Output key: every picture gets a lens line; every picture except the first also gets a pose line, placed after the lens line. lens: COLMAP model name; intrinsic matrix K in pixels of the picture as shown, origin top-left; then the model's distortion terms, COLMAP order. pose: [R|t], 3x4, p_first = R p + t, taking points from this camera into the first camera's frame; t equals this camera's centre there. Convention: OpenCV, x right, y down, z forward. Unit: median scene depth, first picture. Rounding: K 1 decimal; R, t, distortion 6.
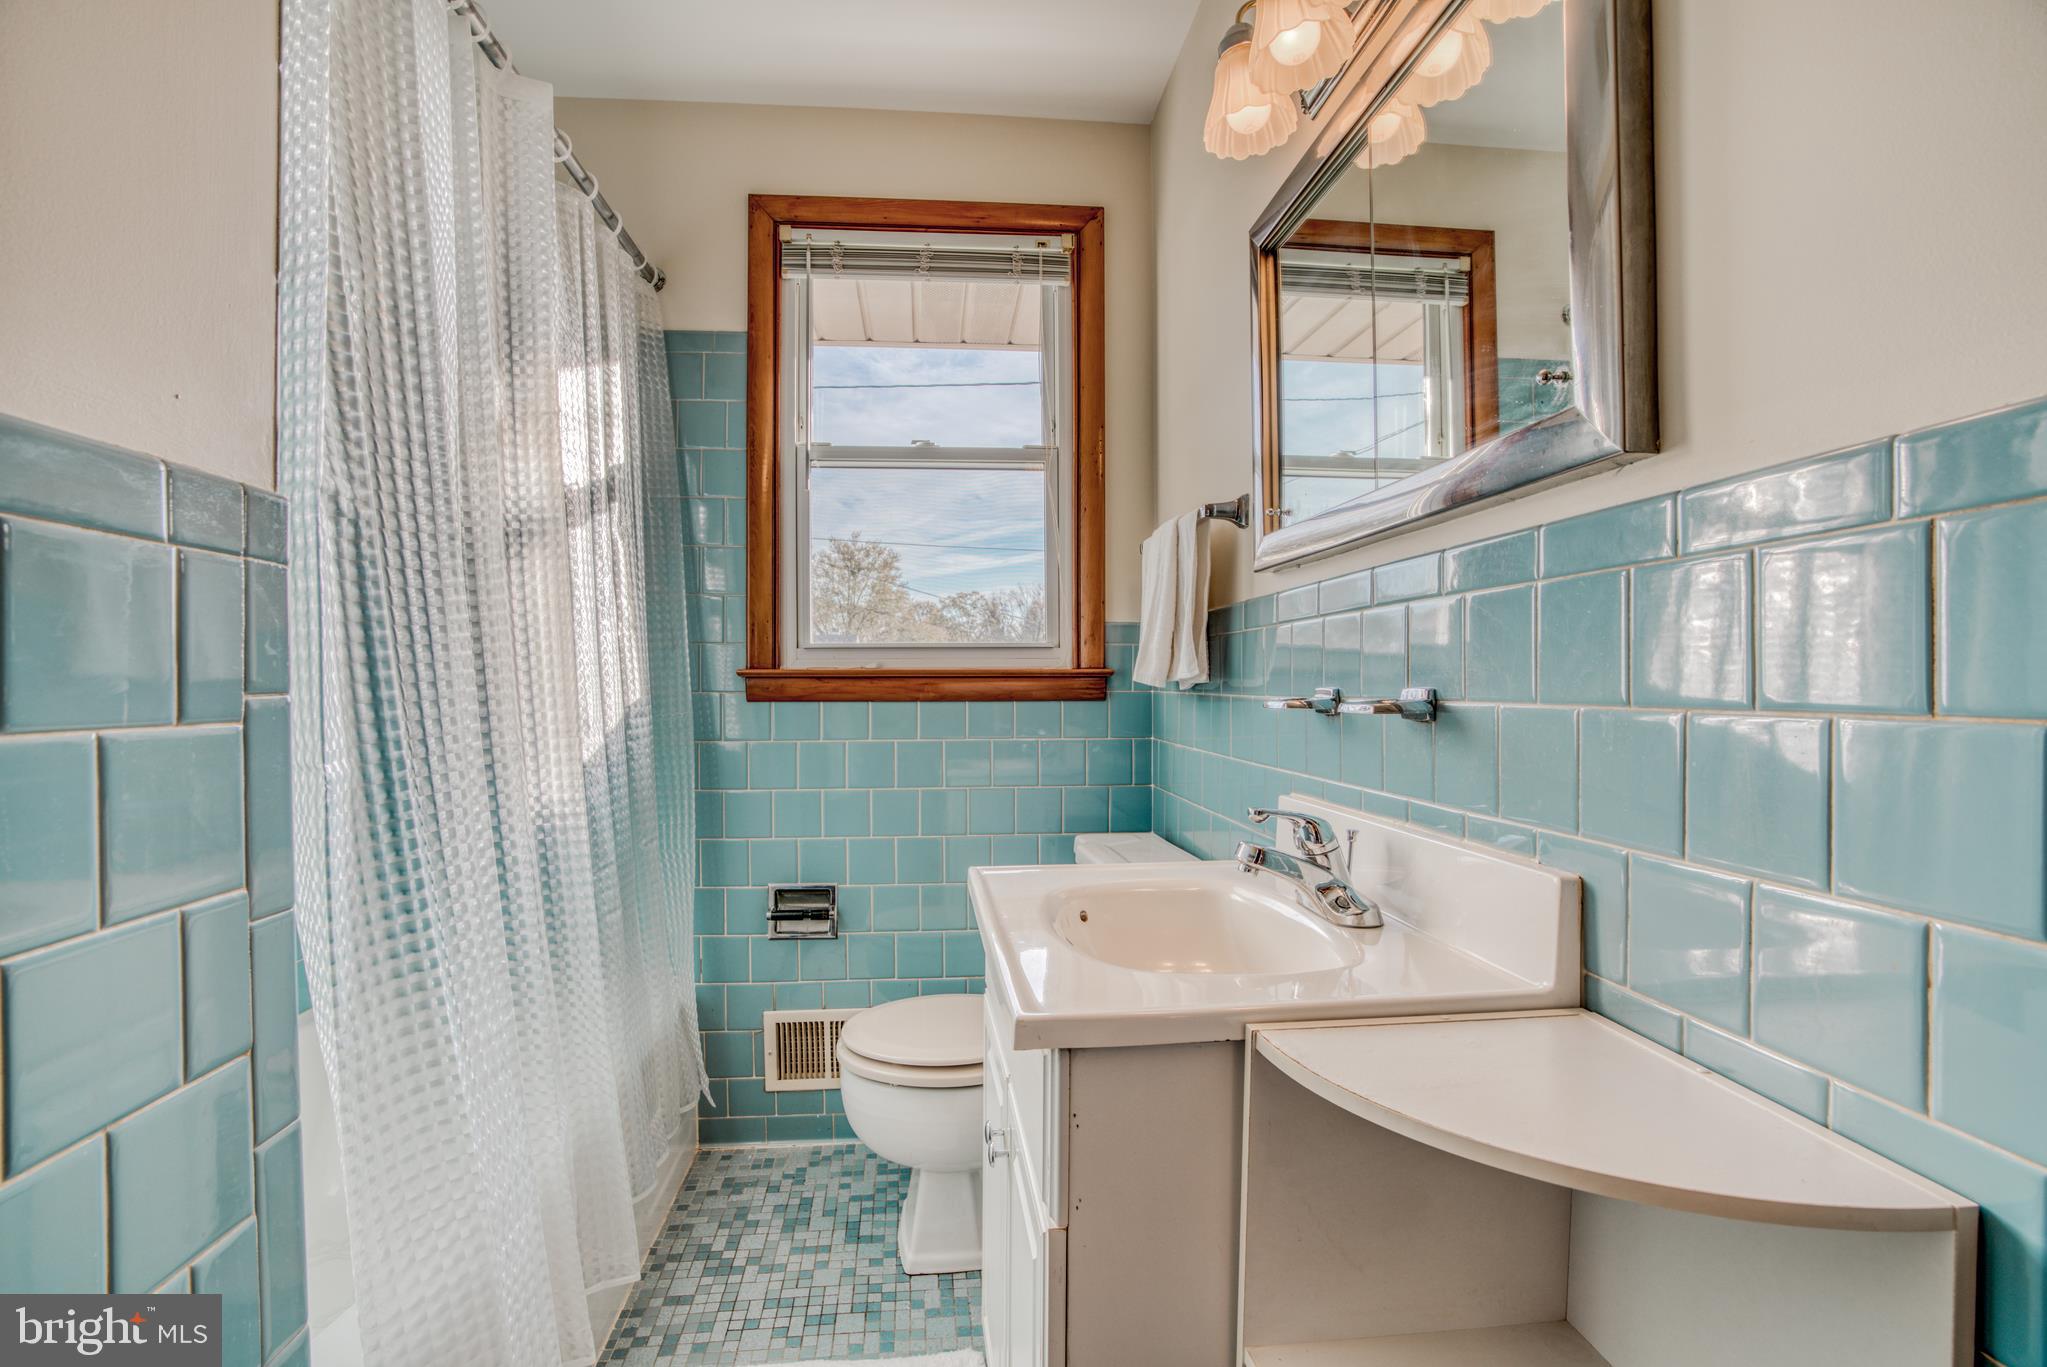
lens RADIAL K [[943.7, 0, 1019.2], [0, 943.7, 687.1], [0, 0, 1]] dist [-0.047038, 0.018184]
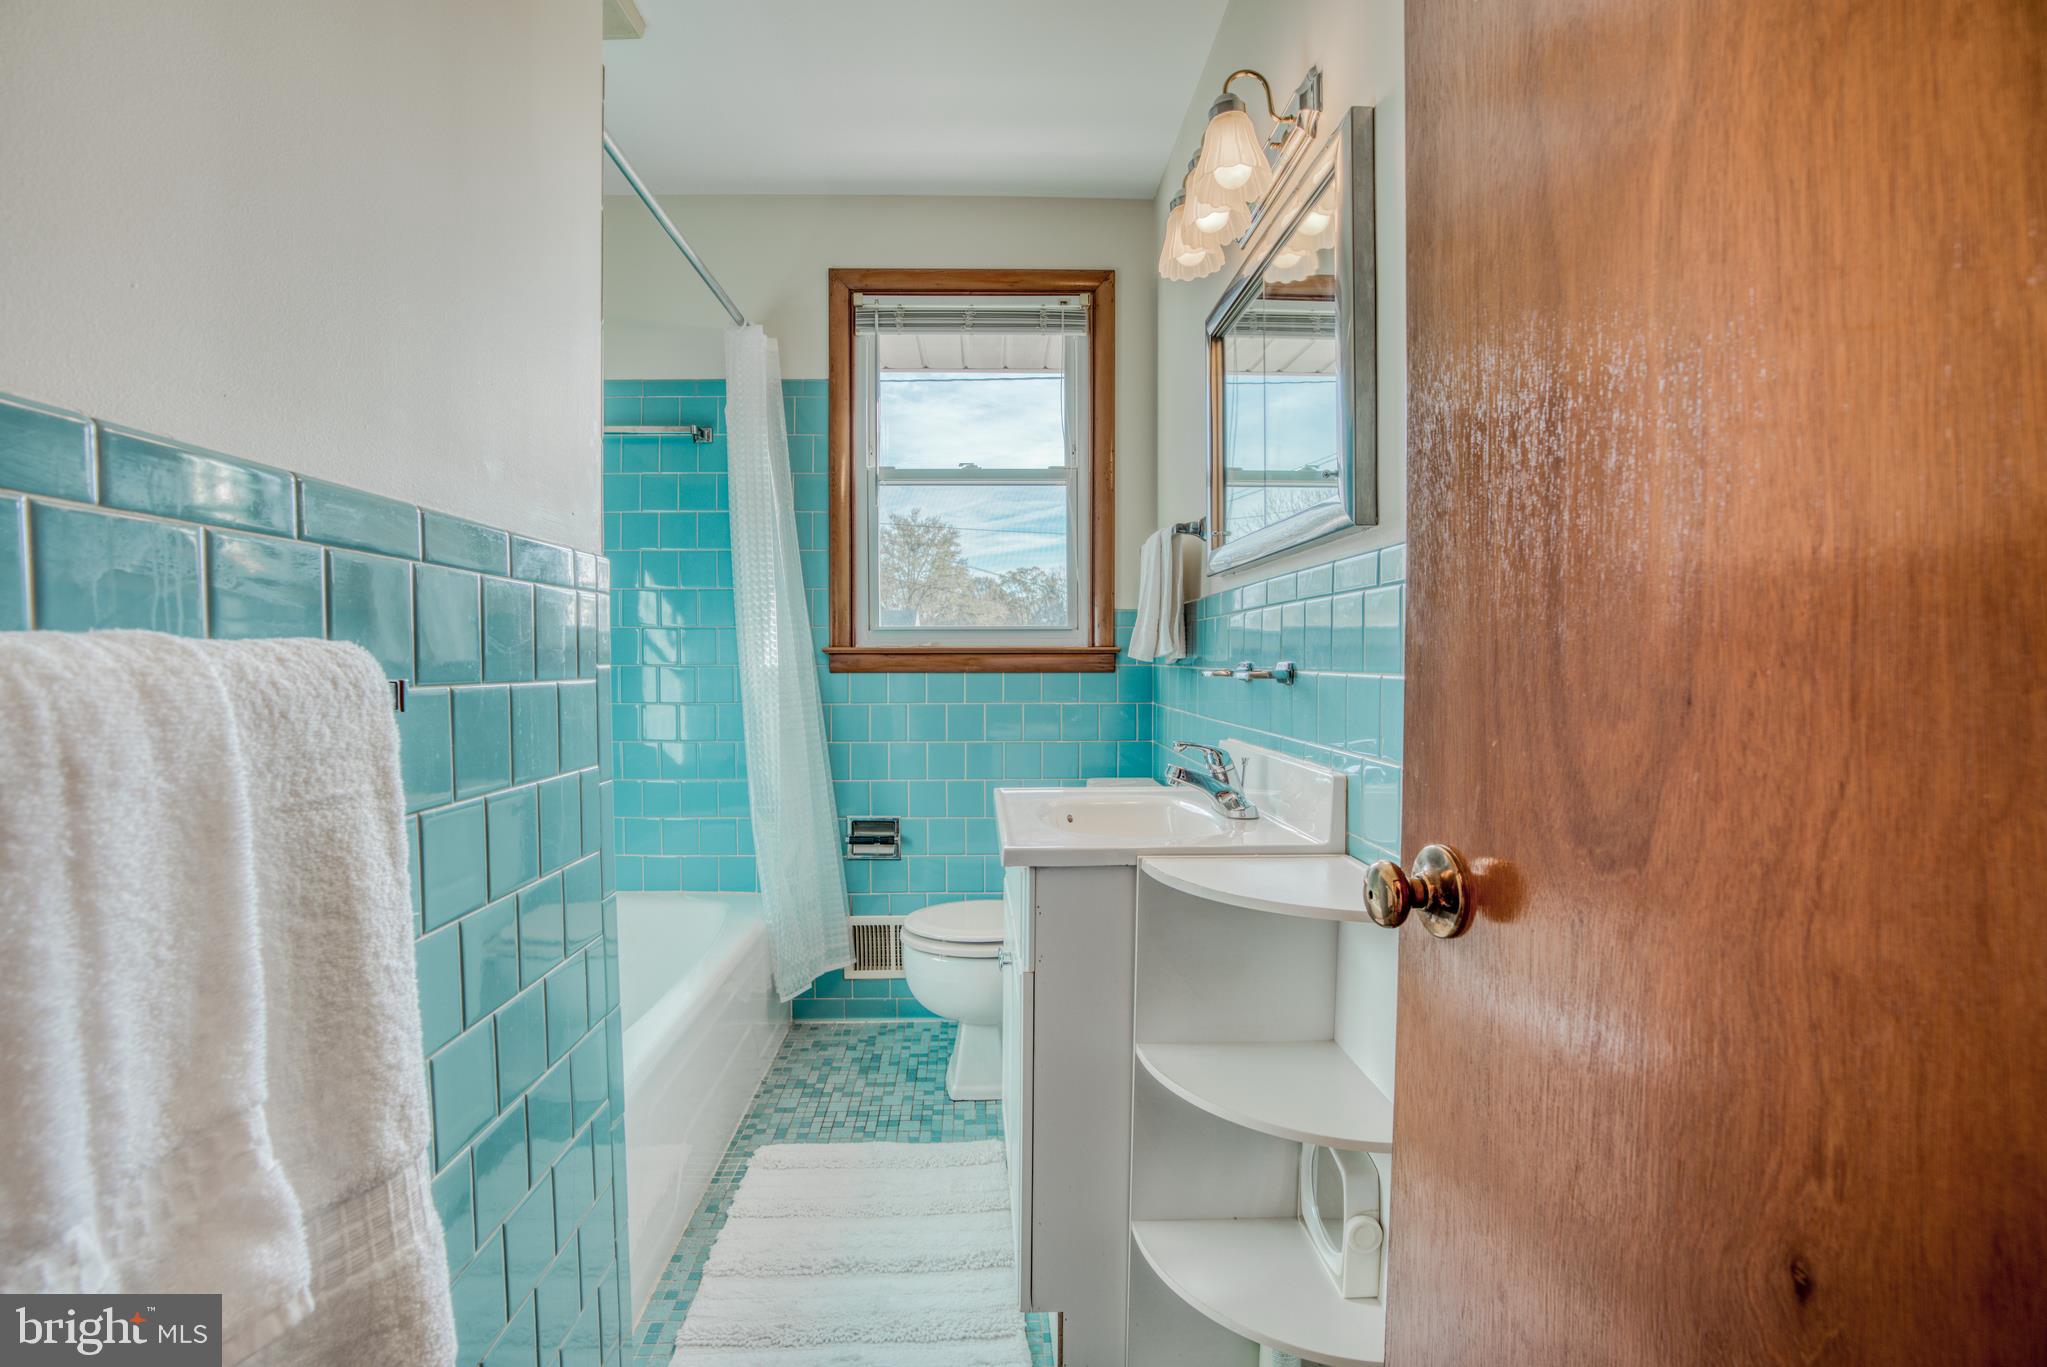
lens RADIAL K [[943.7, 0, 1016.6], [0, 943.7, 686.1], [0, 0, 1]] dist [-0.047038, 0.018184]
pose [[0.997870, 0.003910, -0.065123, 0.048715], [-0.002300, 0.999690, 0.024791, 0.001877], [0.065200, -0.024588, 0.997569, -0.273867]]
